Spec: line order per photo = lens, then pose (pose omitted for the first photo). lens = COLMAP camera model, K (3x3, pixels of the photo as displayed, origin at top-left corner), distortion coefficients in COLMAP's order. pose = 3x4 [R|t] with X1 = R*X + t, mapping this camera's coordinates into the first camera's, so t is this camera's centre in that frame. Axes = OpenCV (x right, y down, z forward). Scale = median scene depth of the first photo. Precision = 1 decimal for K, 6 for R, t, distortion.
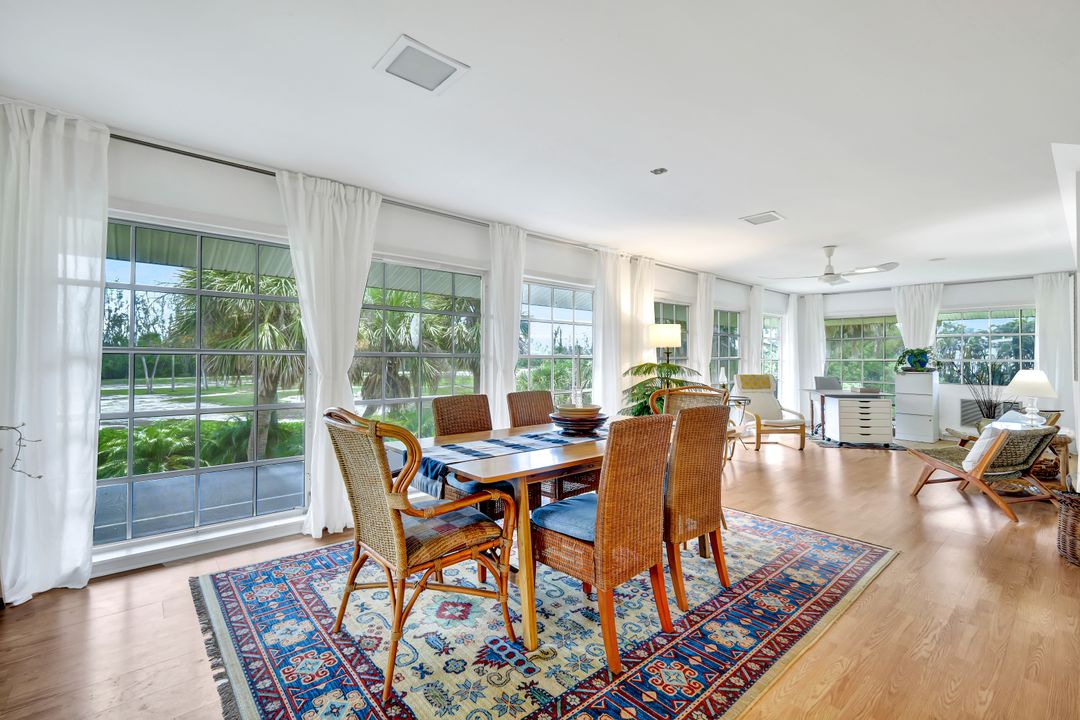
lens RADIAL K [[473.0, 0, 542.2], [0, 473.0, 351.8], [0, 0, 1]] dist [-0.001092, -0.000186]
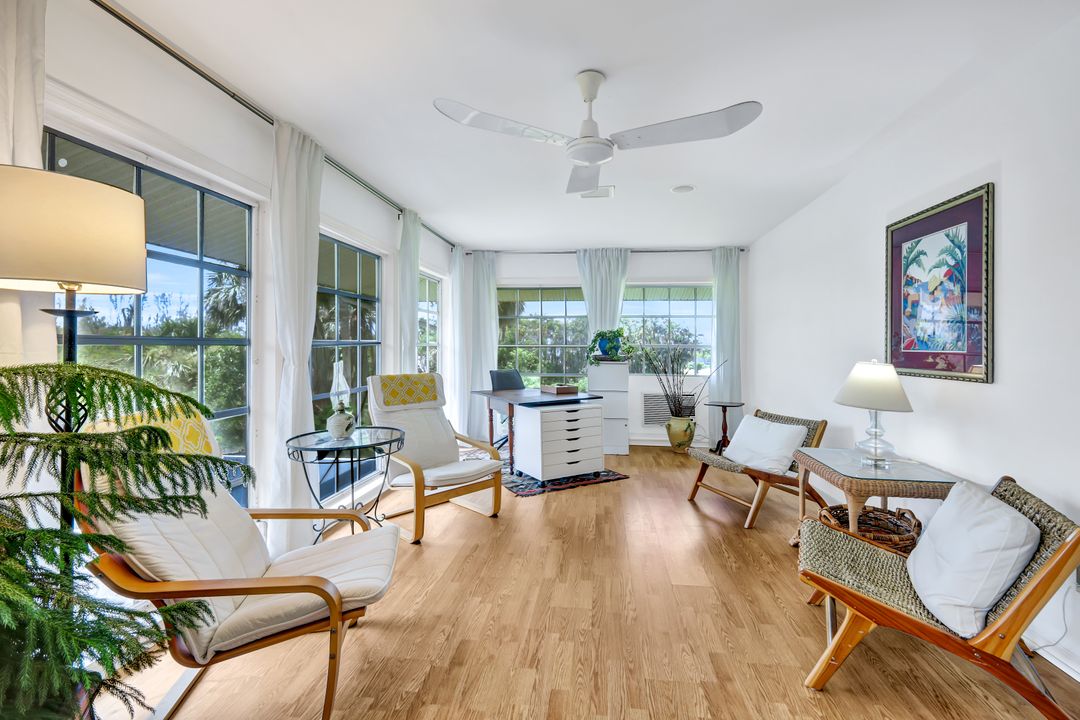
lens RADIAL K [[473.0, 0, 542.2], [0, 473.0, 351.8], [0, 0, 1]] dist [-0.001092, -0.000186]
pose [[0.744280, -0.010994, 0.667777, 0.216018], [-0.009678, 0.999582, 0.027244, 0.008283], [-0.667797, -0.026741, 0.743863, 0.524352]]
